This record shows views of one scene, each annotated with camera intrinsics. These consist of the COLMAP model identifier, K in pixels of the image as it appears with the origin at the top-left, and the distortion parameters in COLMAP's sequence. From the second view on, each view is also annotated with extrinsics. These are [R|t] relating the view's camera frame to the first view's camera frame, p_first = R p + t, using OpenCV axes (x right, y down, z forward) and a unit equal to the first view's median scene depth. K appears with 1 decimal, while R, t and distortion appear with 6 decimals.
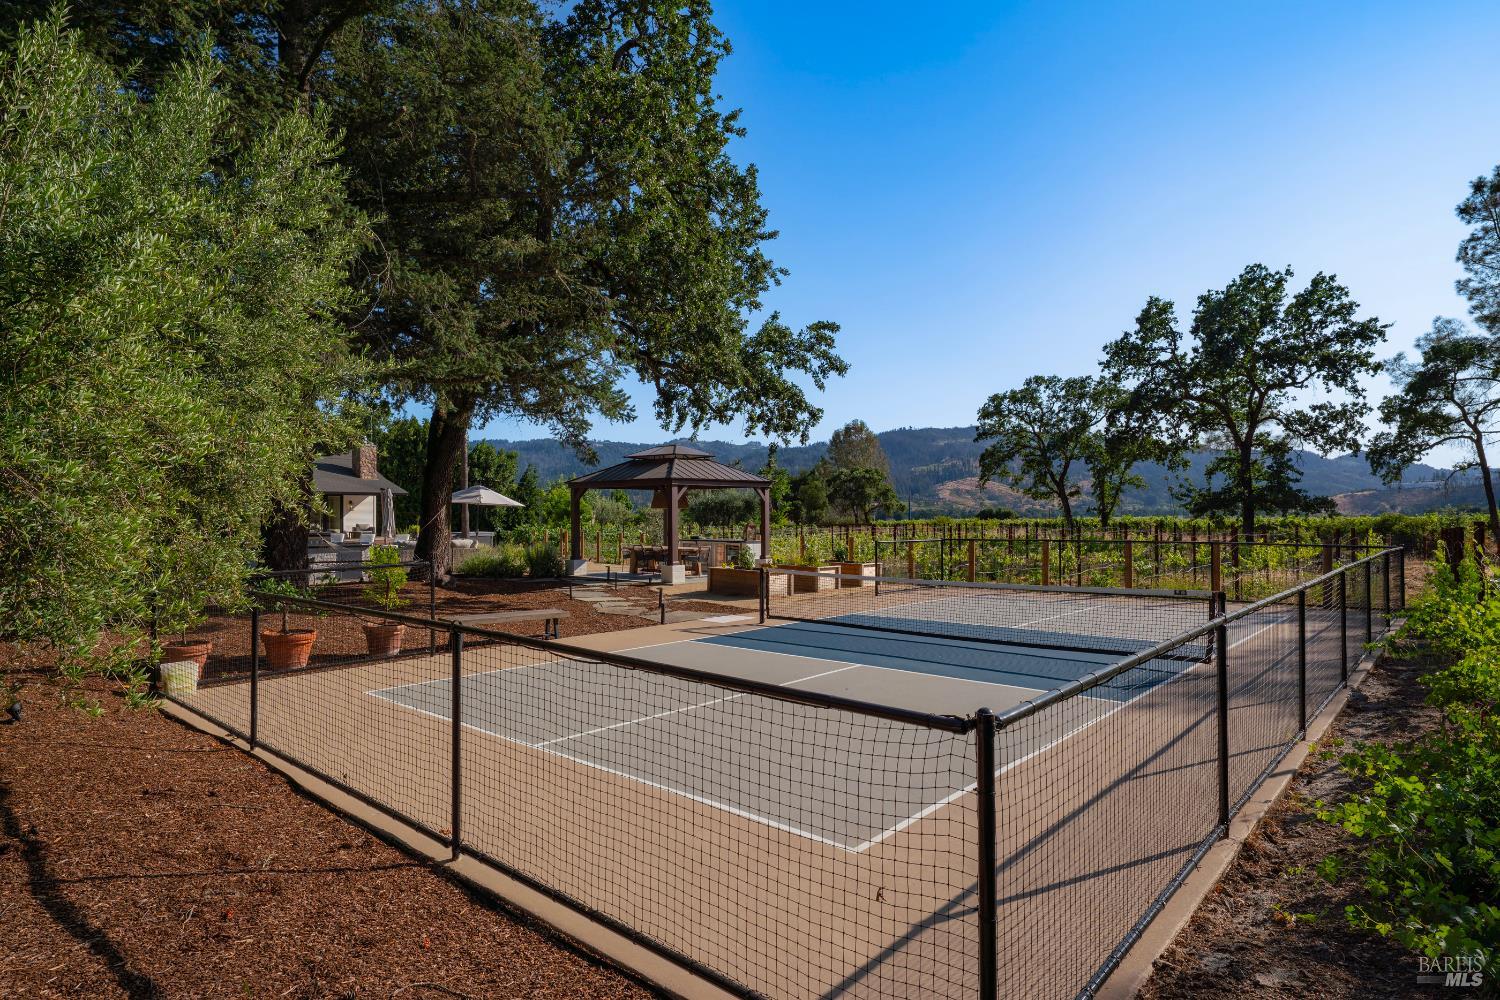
lens RADIAL K [[825.3, 0, 746.0], [0, 825.3, 507.5], [0, 0, 1]] dist [0.002255, -0.000096]
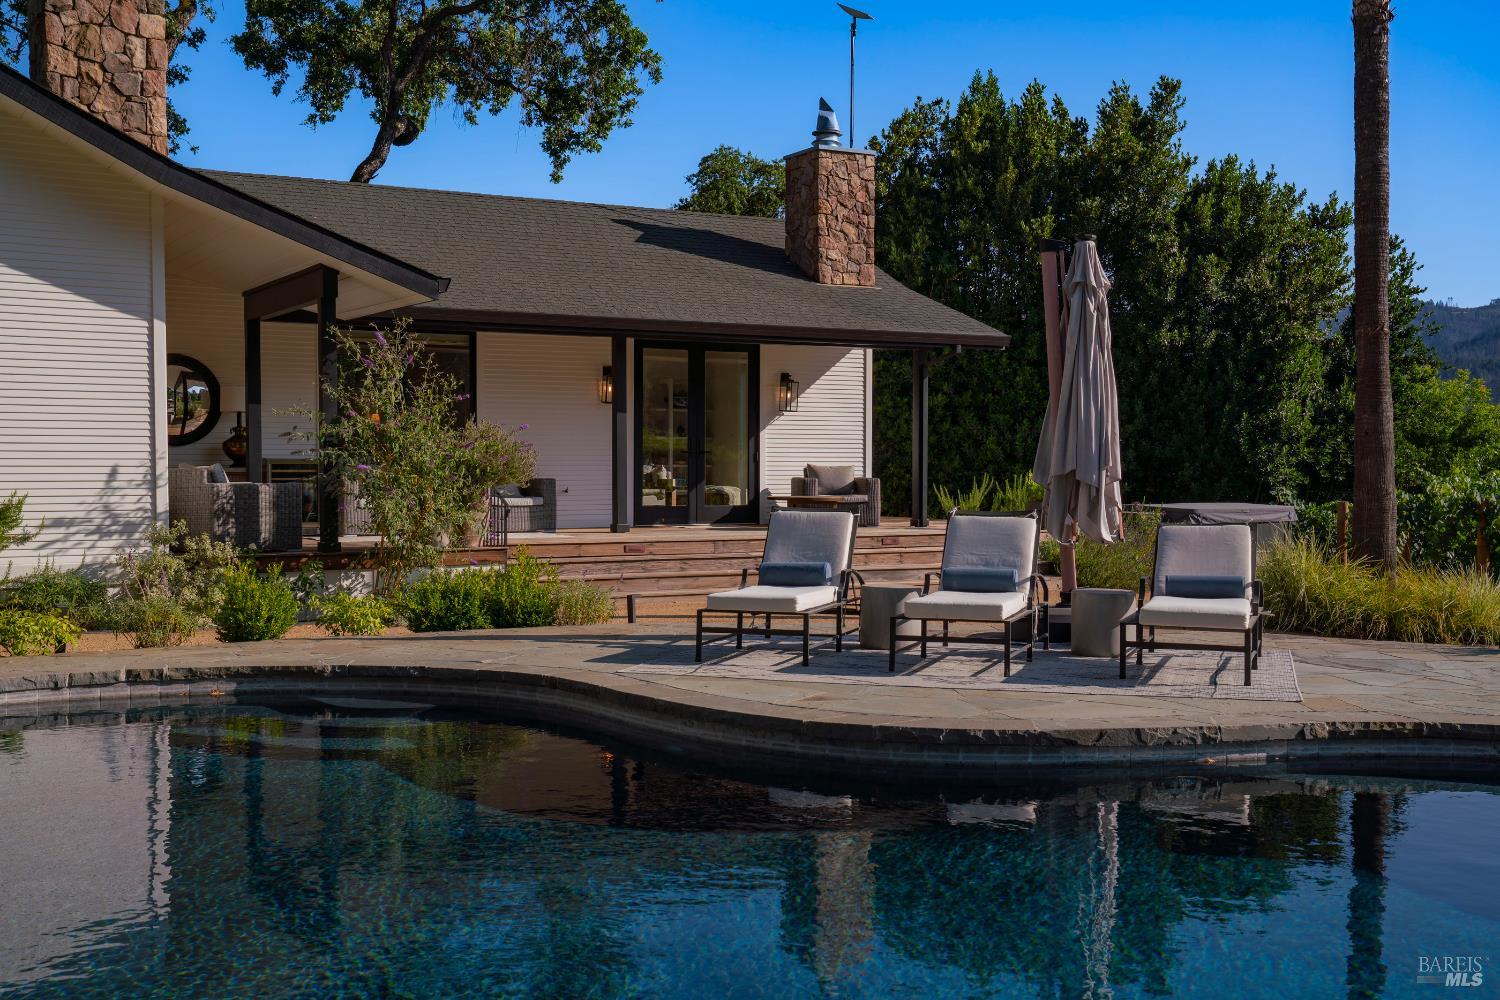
lens RADIAL K [[1669.2, 0, 753.7], [0, 1669.2, 506.8], [0, 0, 1]] dist [0.087047, 0.000000]
pose [[0.920611, 0.015444, -0.390176, -0.179495], [-0.002072, 0.999397, 0.034670, 0.009113], [0.390476, -0.031109, 0.920087, 0.332264]]
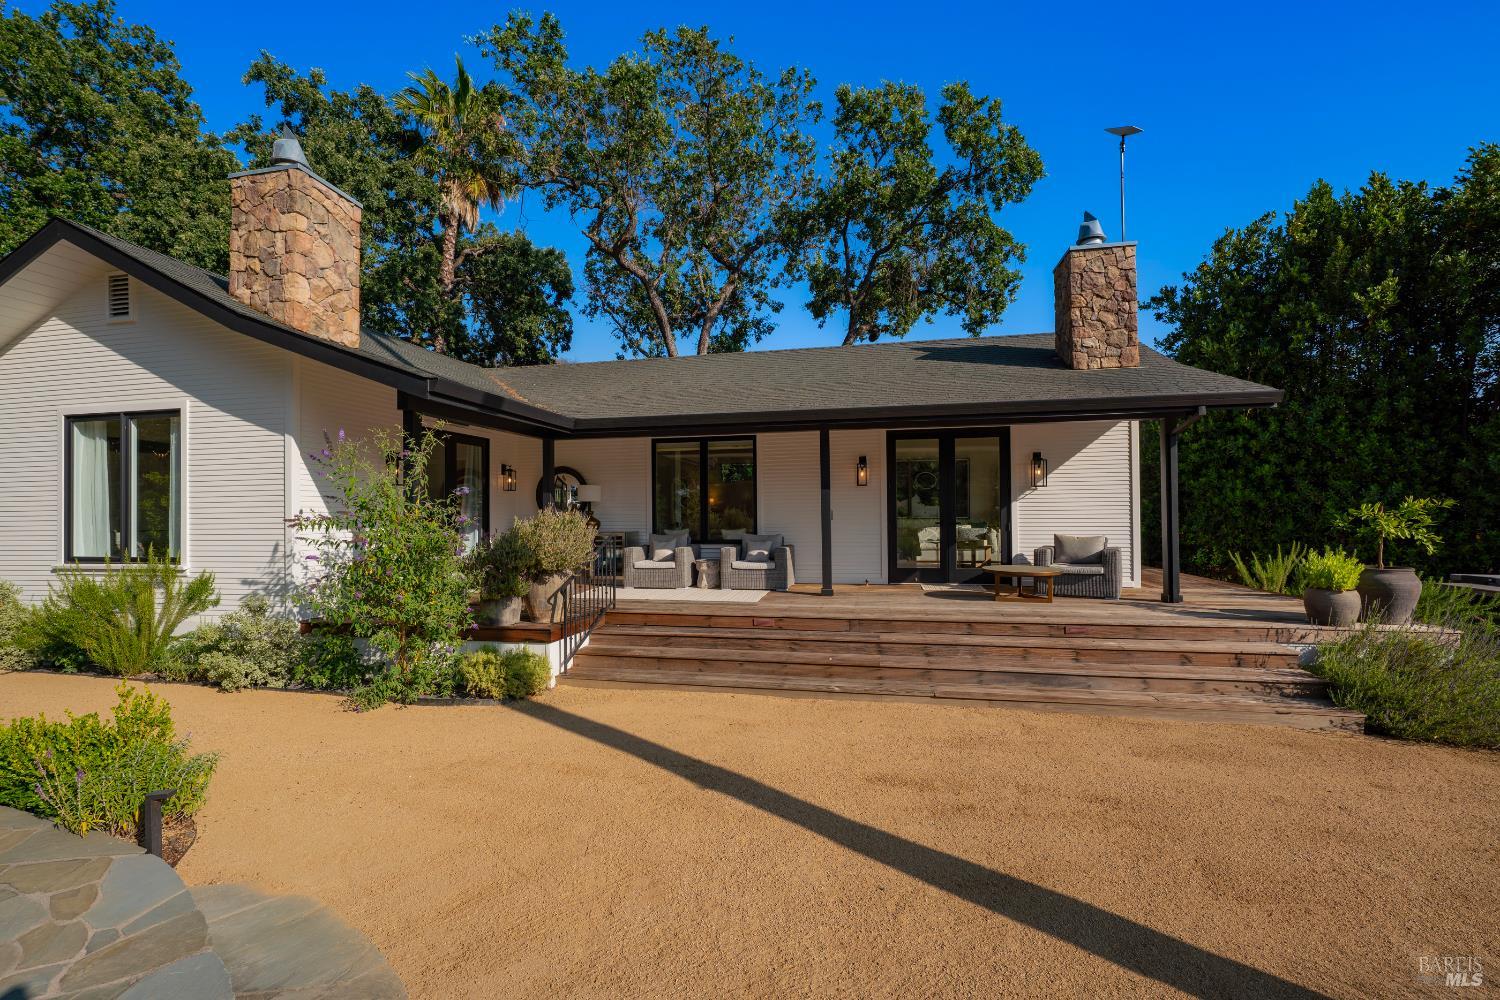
lens RADIAL K [[628.5, 0, 755.0], [0, 628.5, 503.3], [0, 0, 1]] dist [-0.001443, 0.000444]
pose [[0.450118, -0.012086, -0.892887, -0.204870], [0.013322, 0.999888, -0.006819, 0.005808], [0.892870, -0.008826, 0.450229, 0.509417]]
